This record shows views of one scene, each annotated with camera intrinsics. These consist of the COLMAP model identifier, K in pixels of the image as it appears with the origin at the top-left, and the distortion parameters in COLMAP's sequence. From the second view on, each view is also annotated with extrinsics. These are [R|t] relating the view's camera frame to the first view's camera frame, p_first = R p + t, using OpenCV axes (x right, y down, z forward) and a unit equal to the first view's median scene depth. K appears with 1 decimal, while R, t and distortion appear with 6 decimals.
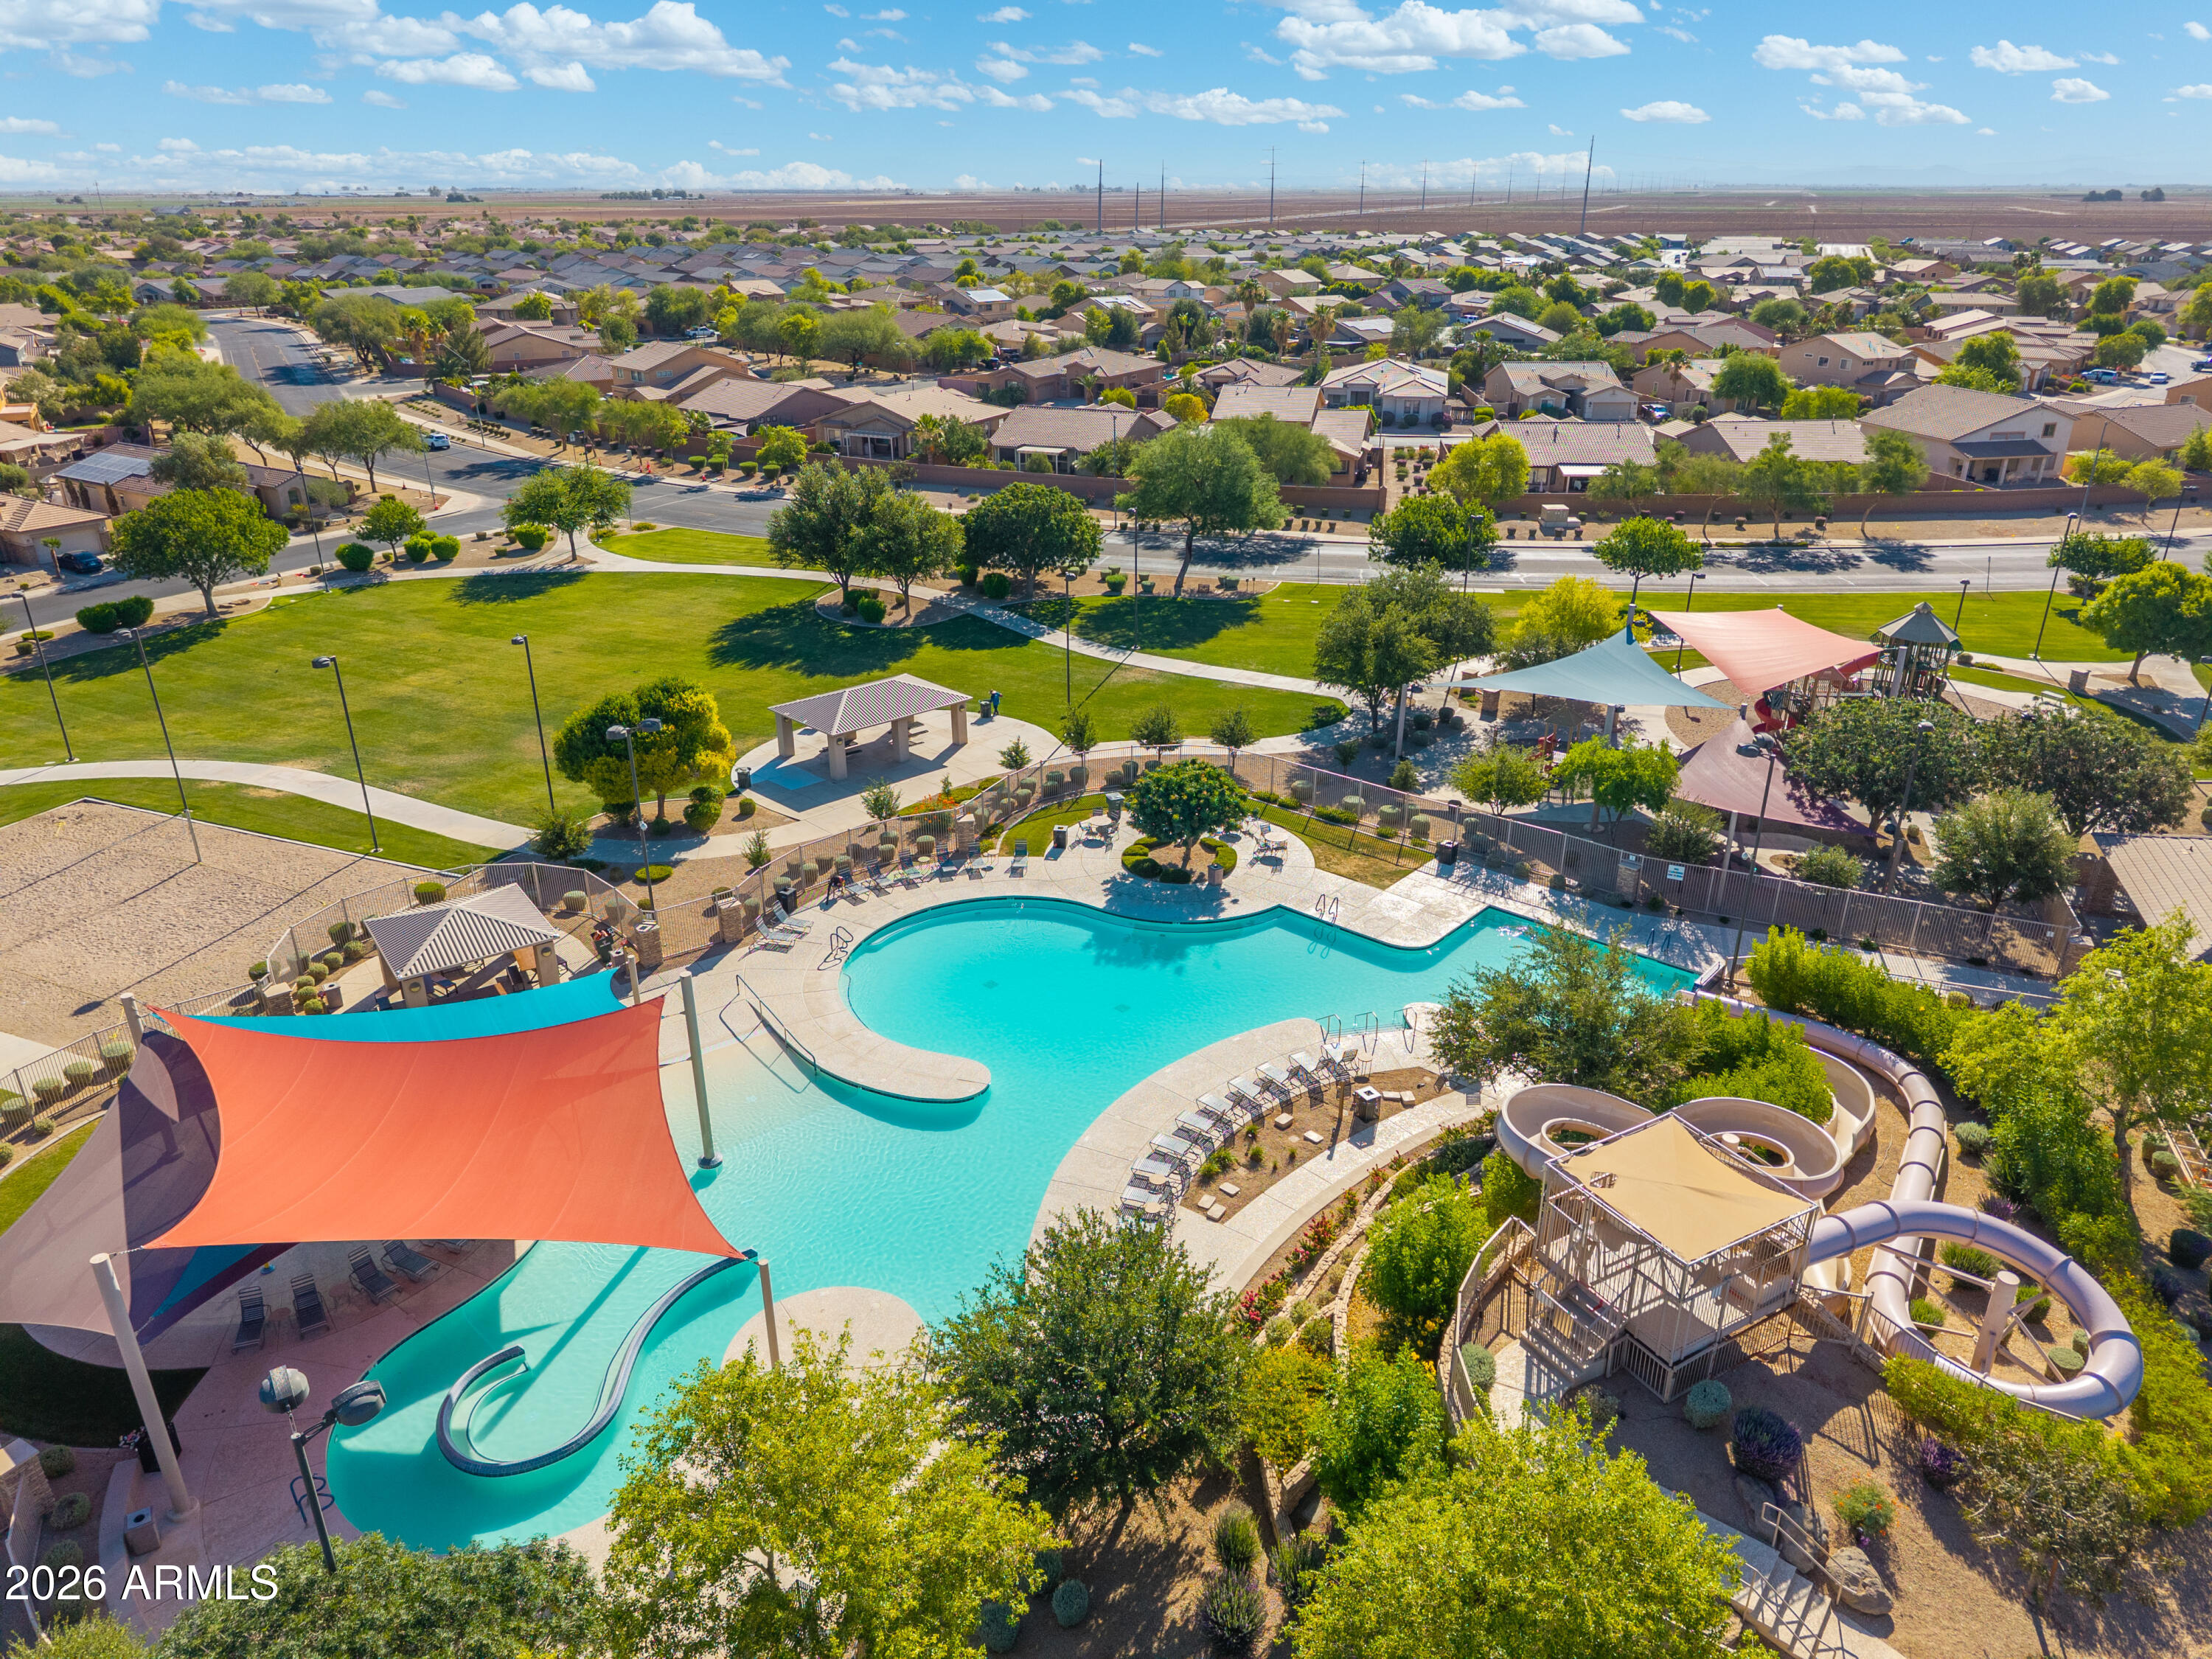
lens RADIAL K [[1482.0, 0, 1106.0], [0, 1482.0, 829.5], [0, 0, 1]] dist [0.011786, -0.016802]
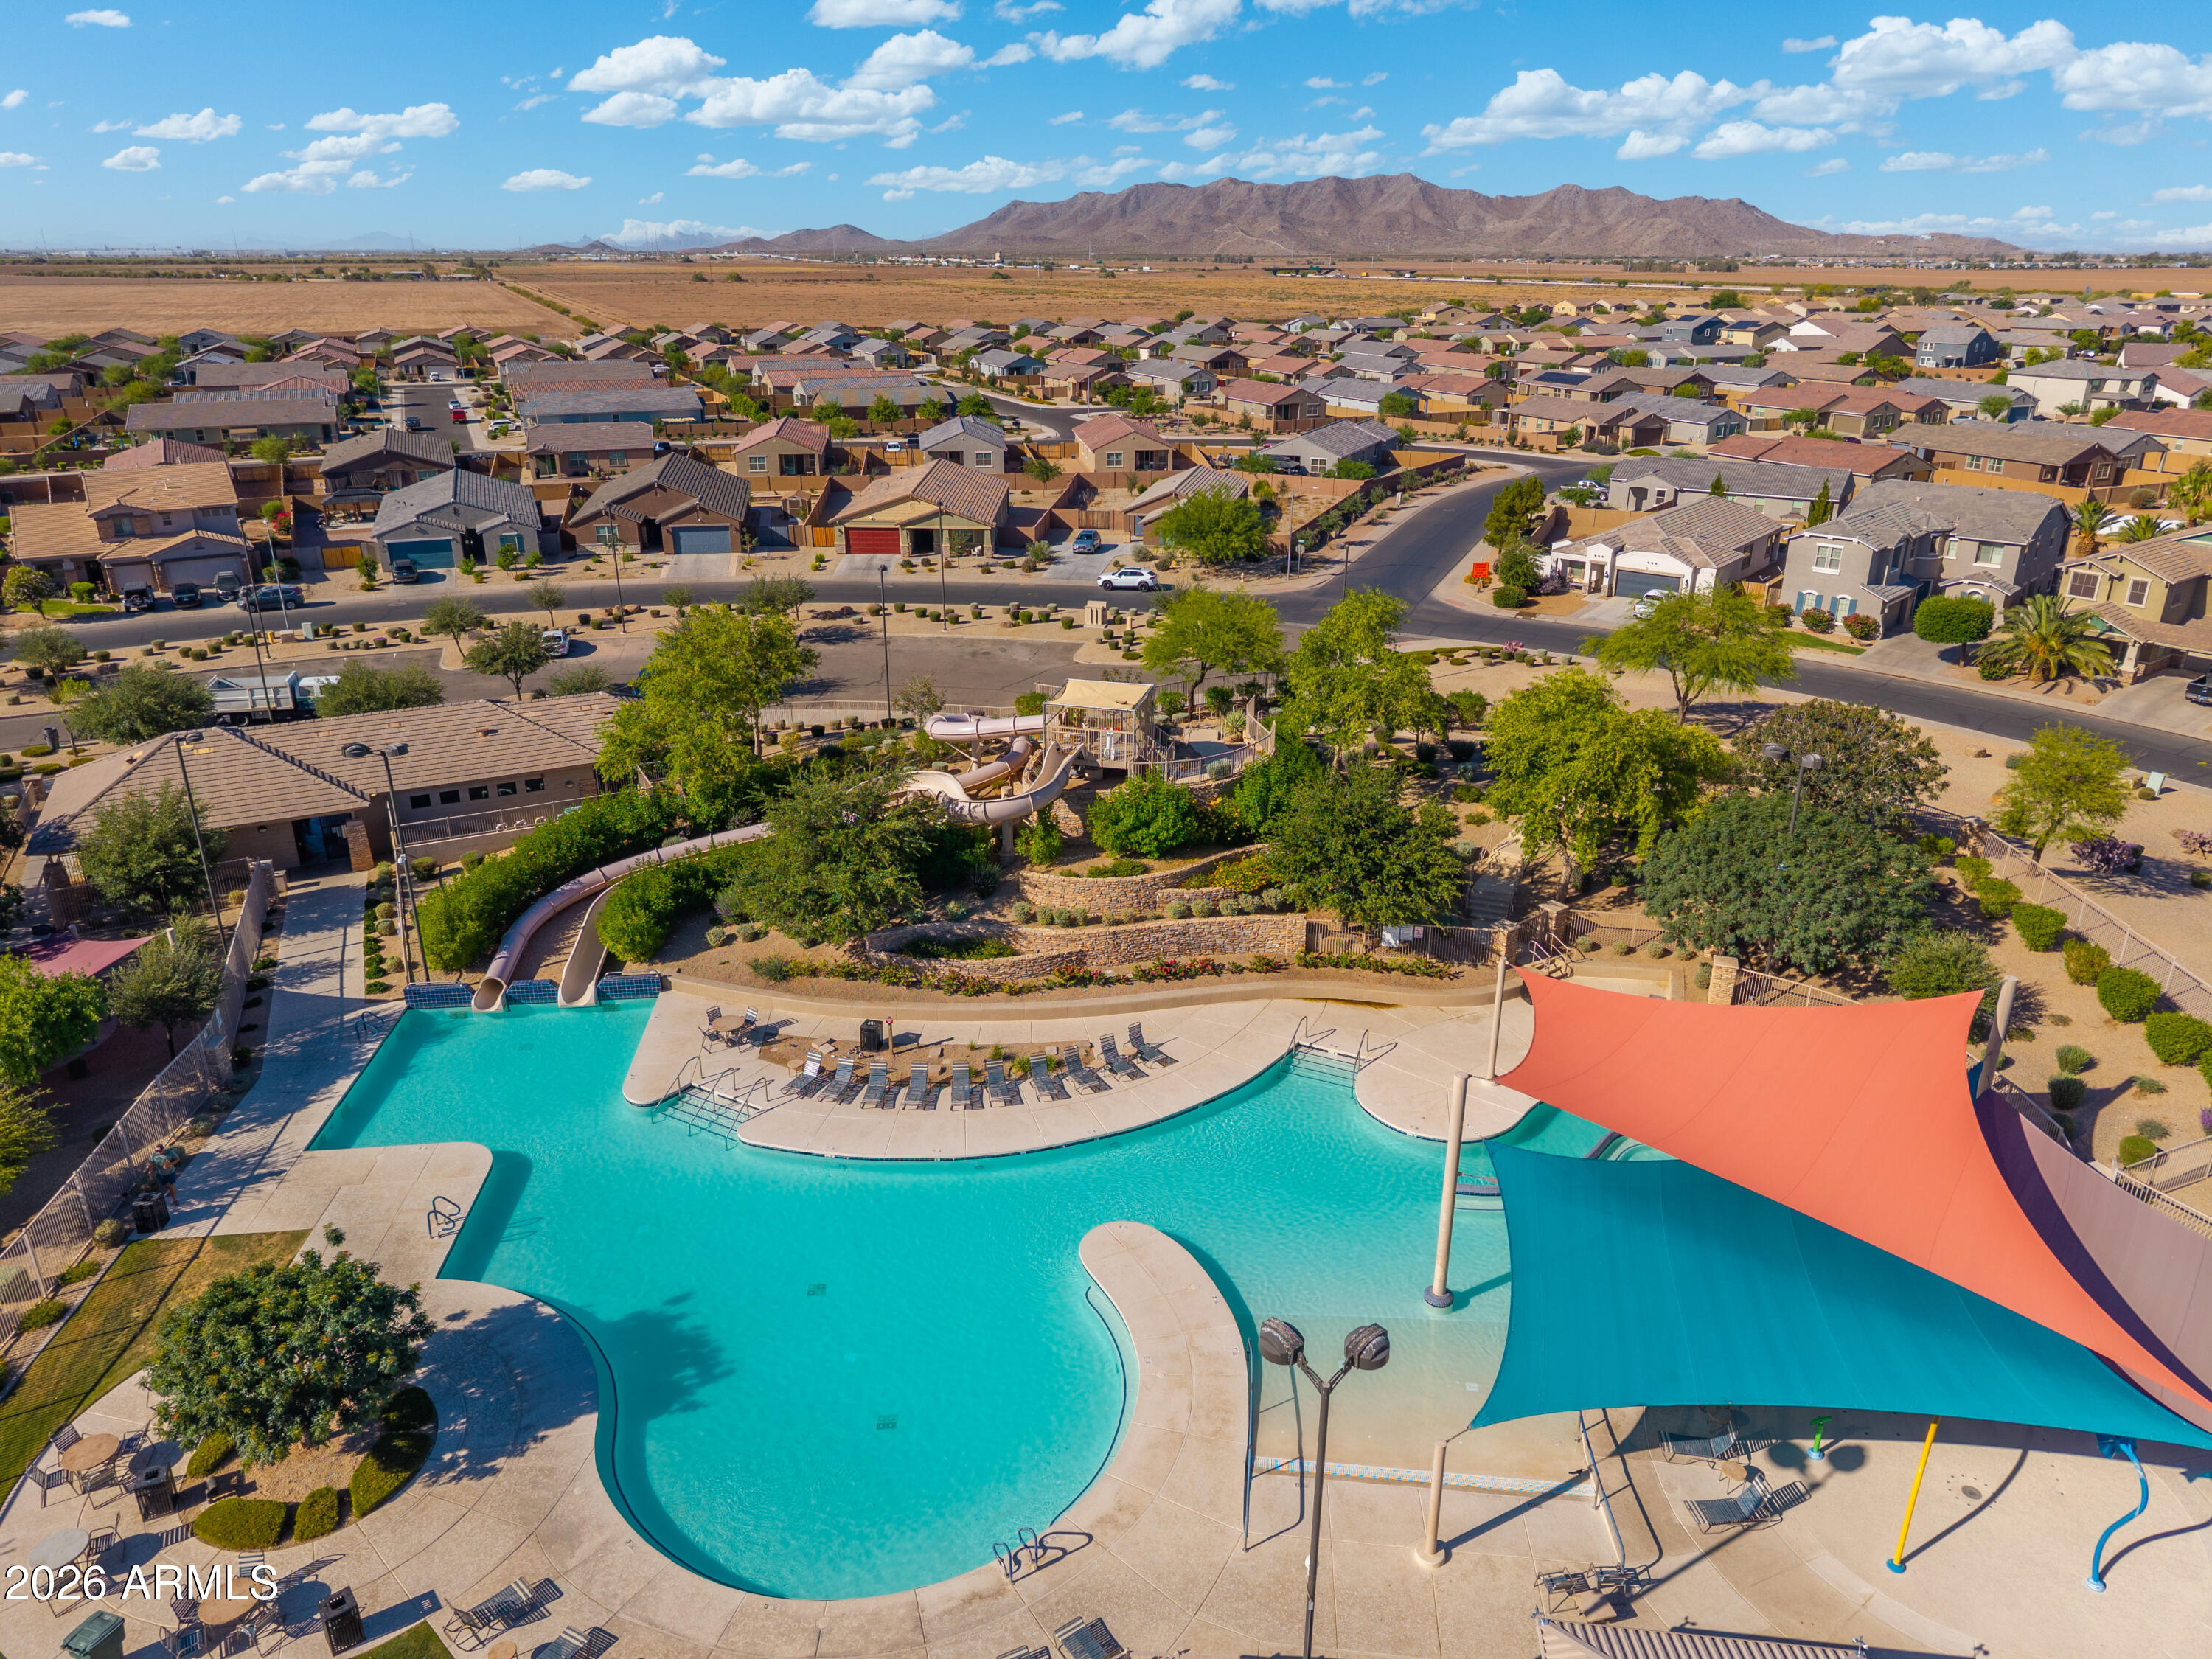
lens RADIAL K [[1482.0, 0, 1106.0], [0, 1482.0, 829.5], [0, 0, 1]] dist [0.011786, -0.016802]
pose [[-0.733816, -0.245006, 0.633629, -0.379114], [0.272281, 0.748439, 0.604733, -0.338387], [-0.622396, 0.616288, -0.482506, 0.872594]]
